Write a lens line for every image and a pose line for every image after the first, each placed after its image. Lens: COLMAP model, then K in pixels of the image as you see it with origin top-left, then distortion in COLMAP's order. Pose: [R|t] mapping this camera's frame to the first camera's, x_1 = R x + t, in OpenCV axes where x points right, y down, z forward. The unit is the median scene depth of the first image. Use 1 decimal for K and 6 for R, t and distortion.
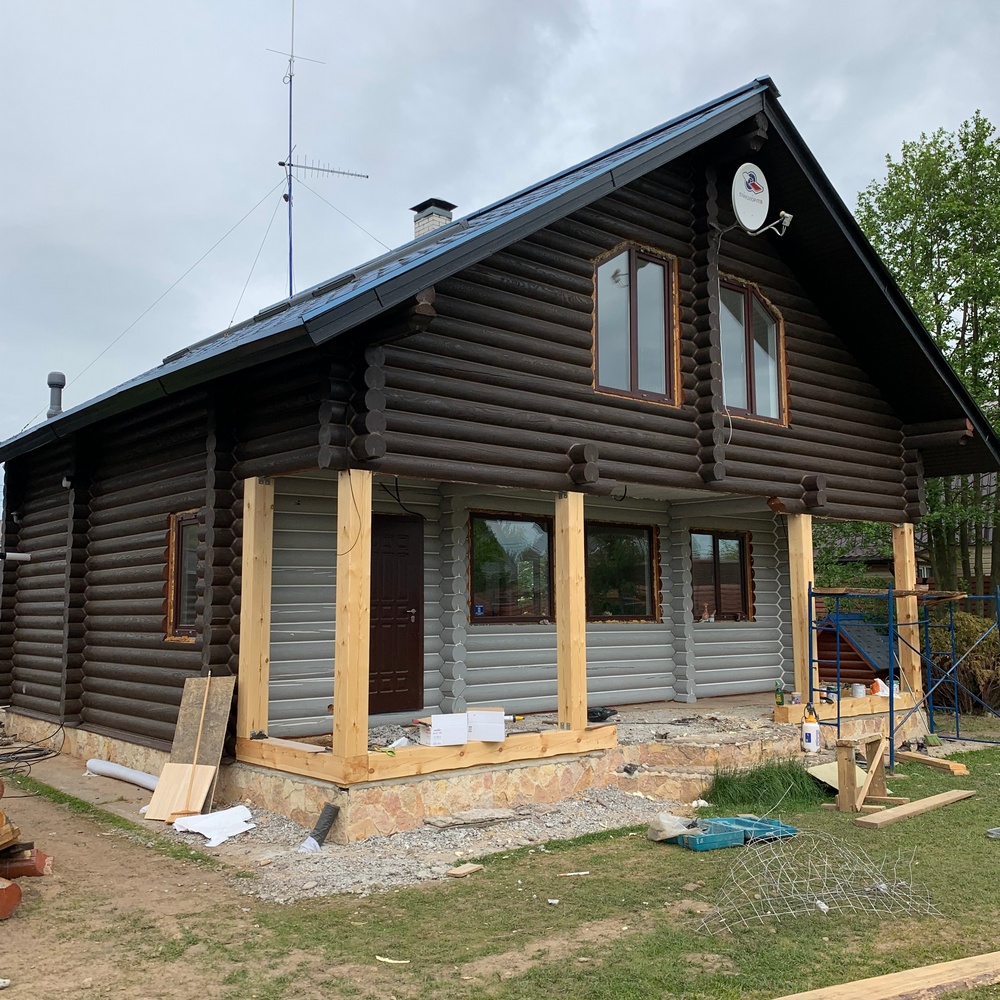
lens RADIAL K [[1003.4, 0, 497.9], [0, 1003.4, 522.4], [0, 0, 1]] dist [0.012999, -0.166150]
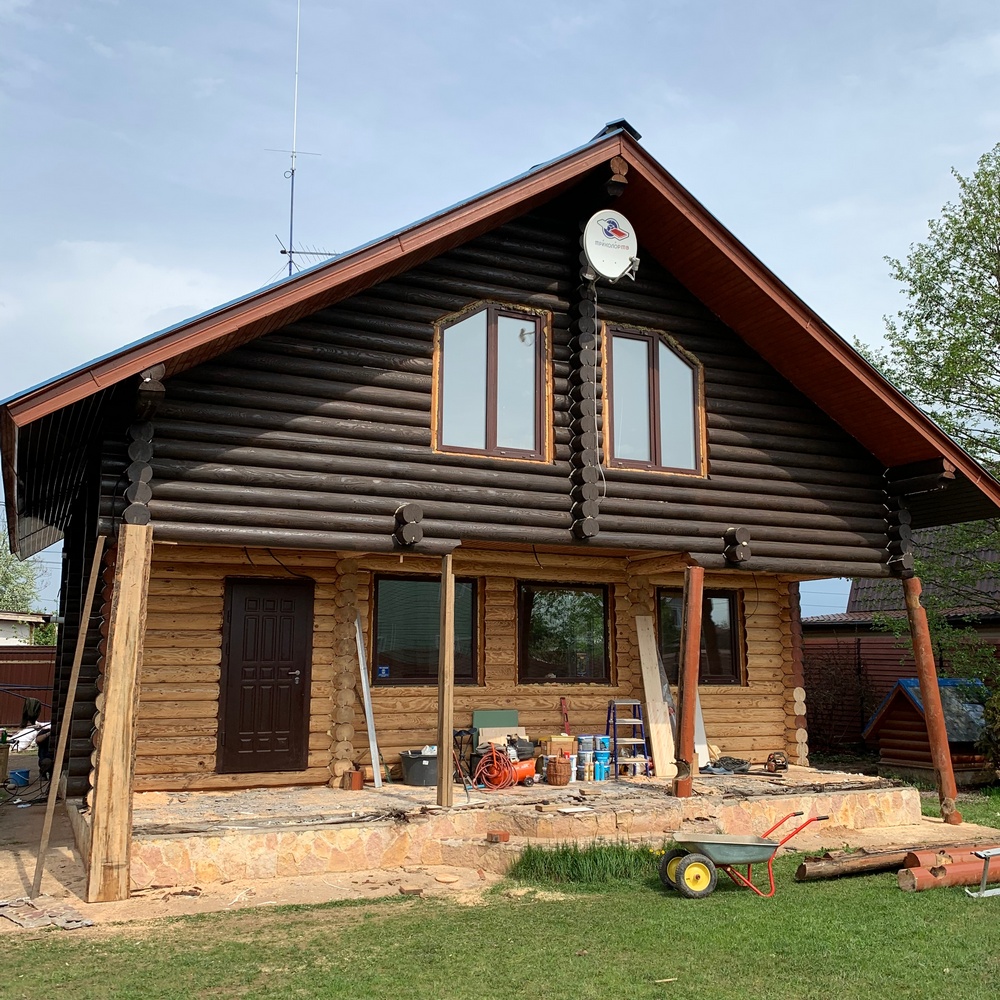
lens RADIAL K [[1003.4, 0, 497.9], [0, 1003.4, 522.4], [0, 0, 1]] dist [0.012999, -0.166150]
pose [[0.970600, -0.031449, -0.238633, 0.371161], [0.016534, 0.997797, -0.064247, 0.004695], [0.240128, 0.058413, 0.968982, 0.047109]]
